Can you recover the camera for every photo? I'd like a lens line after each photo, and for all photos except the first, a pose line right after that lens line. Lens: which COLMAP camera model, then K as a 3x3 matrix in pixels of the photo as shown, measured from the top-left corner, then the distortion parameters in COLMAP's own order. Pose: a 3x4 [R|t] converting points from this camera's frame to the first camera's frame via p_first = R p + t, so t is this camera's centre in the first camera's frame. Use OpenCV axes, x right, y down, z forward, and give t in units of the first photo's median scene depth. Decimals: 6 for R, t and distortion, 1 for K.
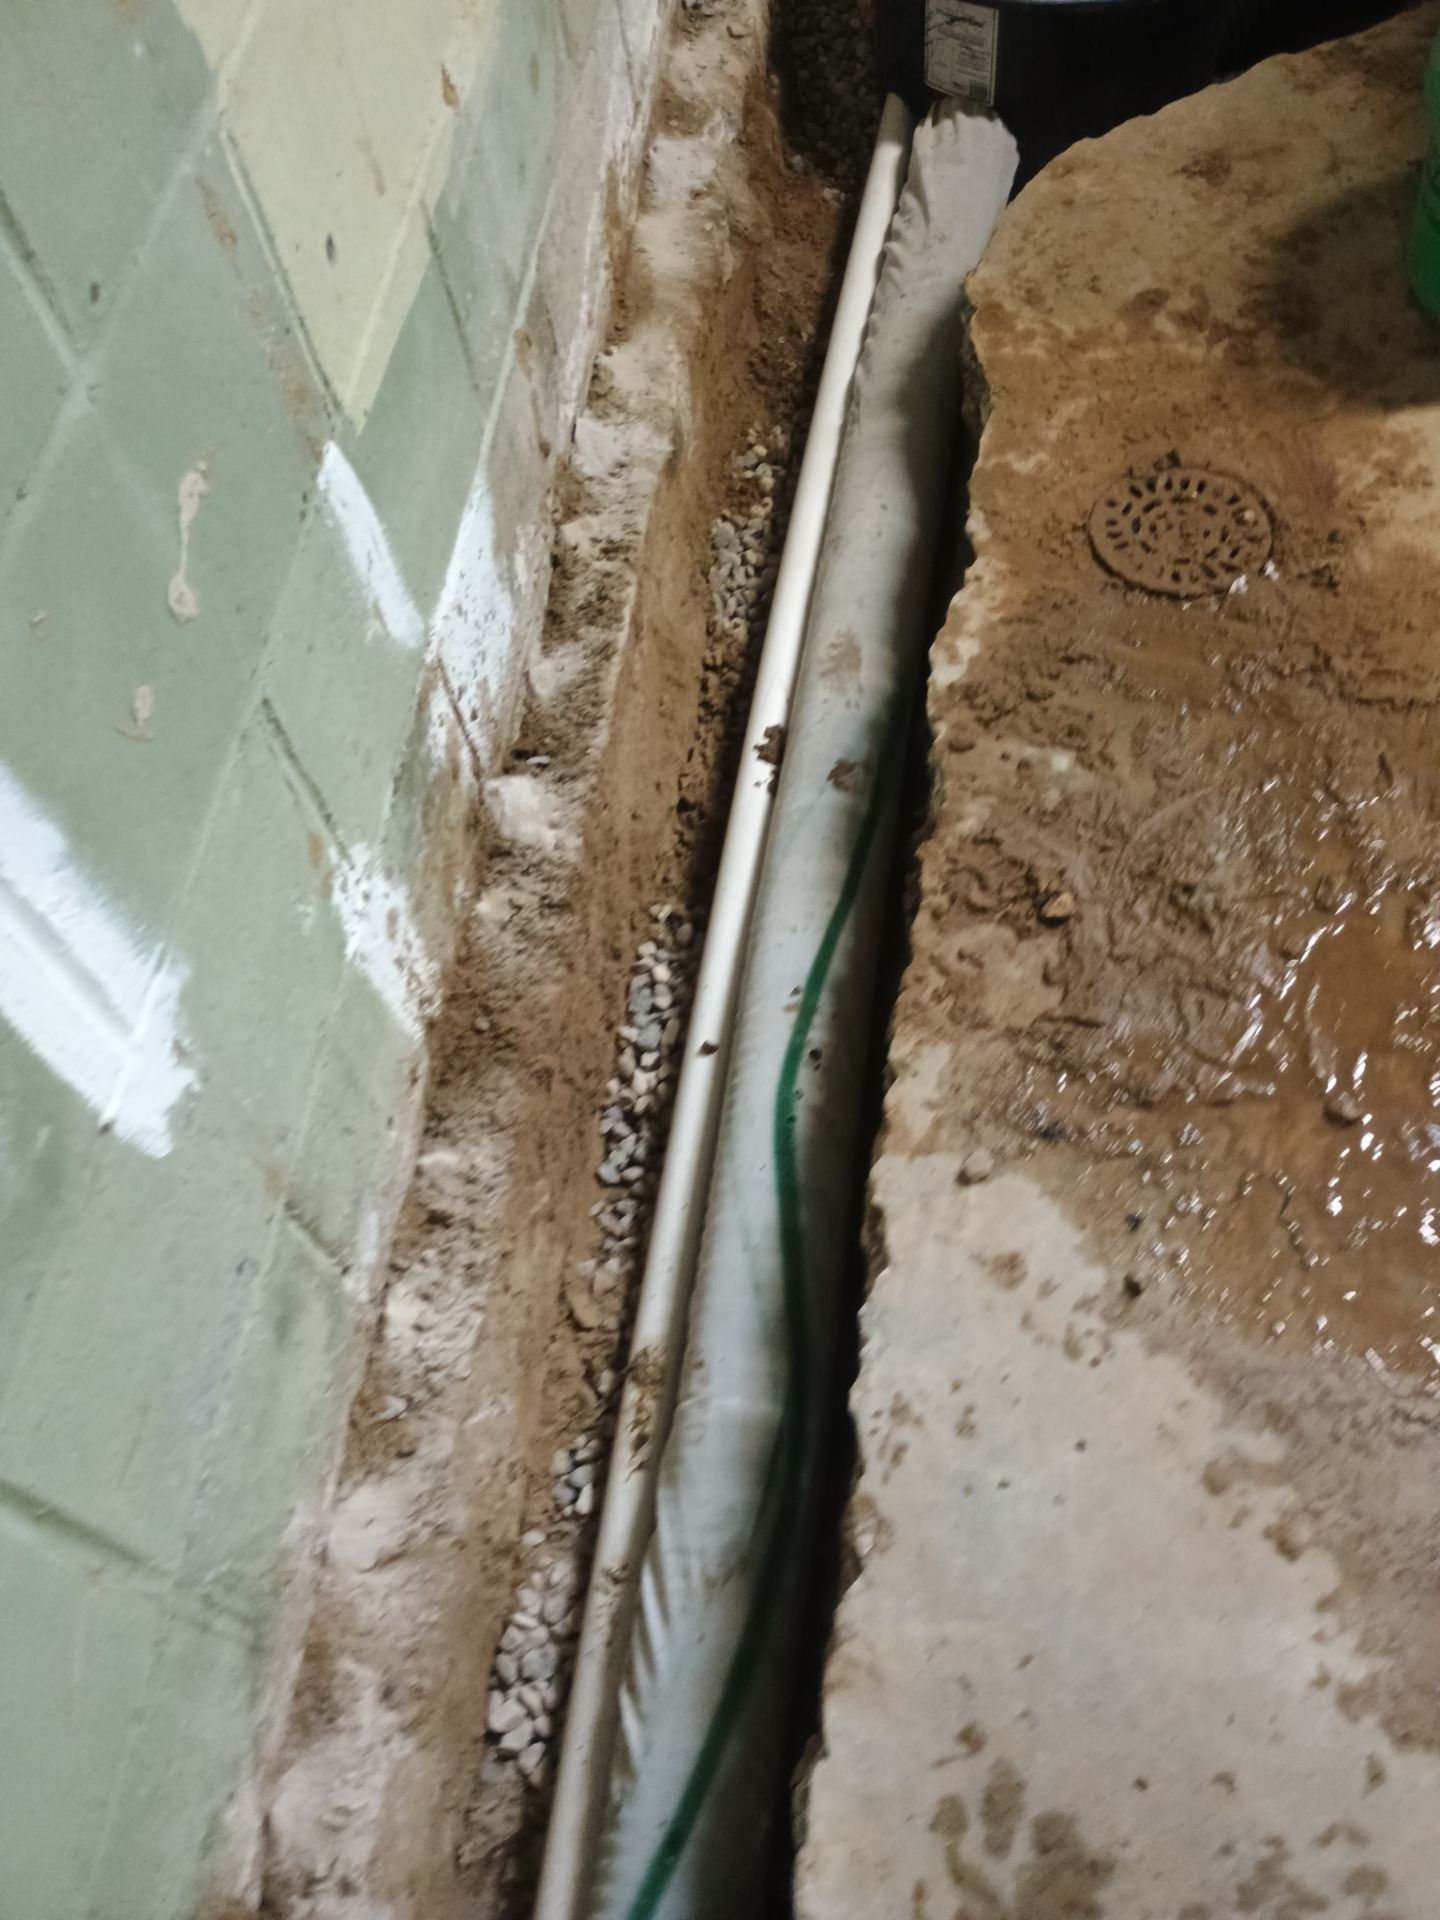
lens RADIAL K [[1661.0, 0, 720.0], [0, 1661.0, 960.0], [0, 0, 1]] dist [0.062759, -0.092727]
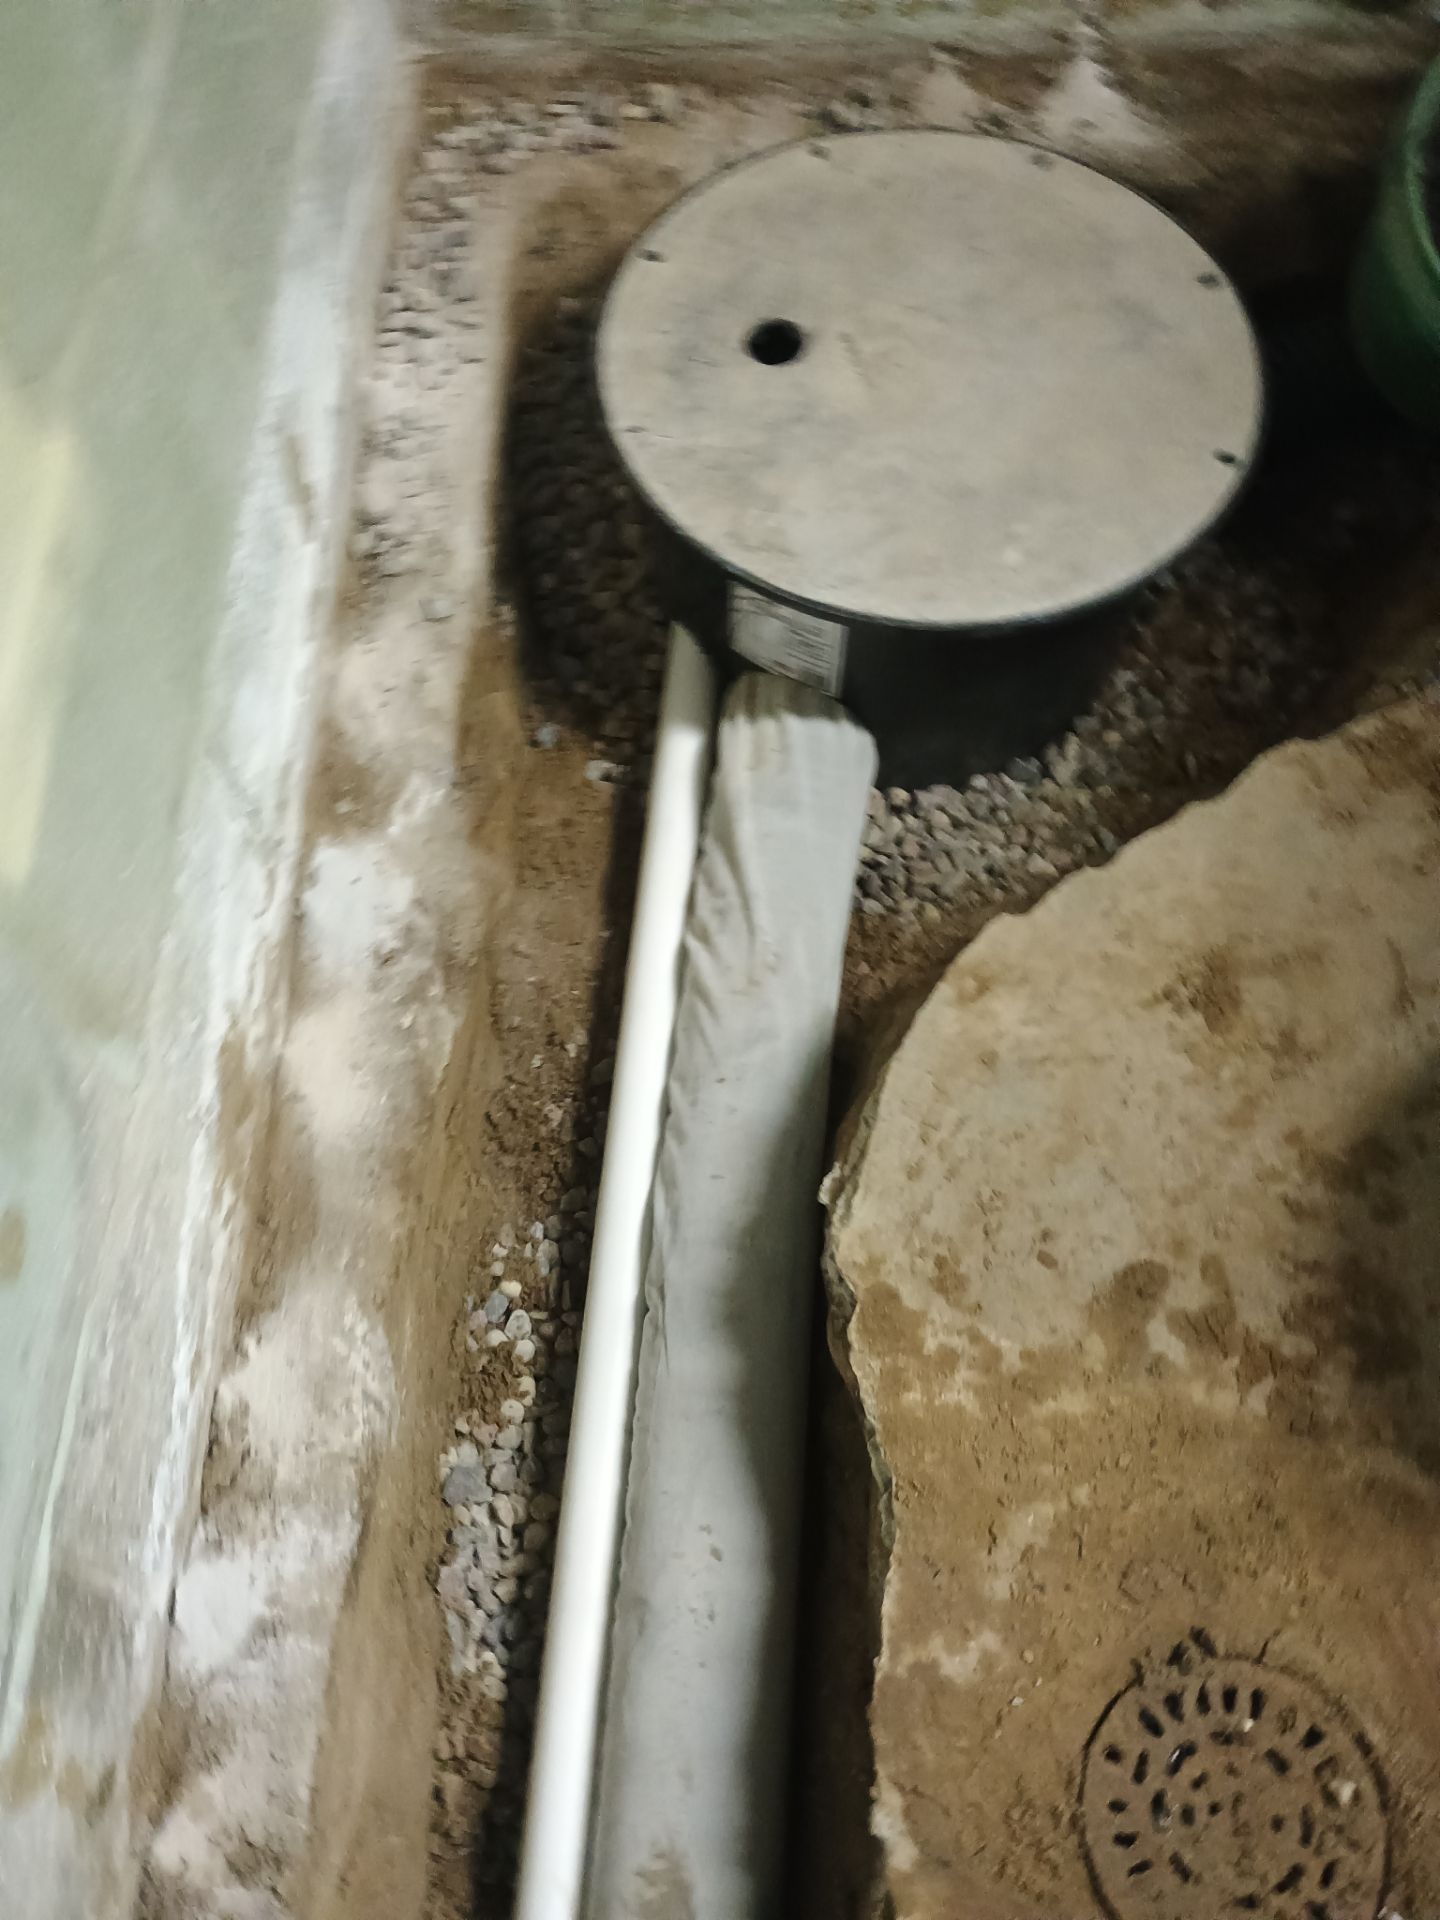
lens RADIAL K [[1663.3, 0, 710.8], [0, 1663.3, 964.3], [0, 0, 1]] dist [0.072121, -0.091515]
pose [[0.991943, -0.053948, 0.114622, 0.037845], [0.045623, 0.996210, 0.074049, -0.541235], [-0.118182, -0.068223, 0.990646, 0.408508]]
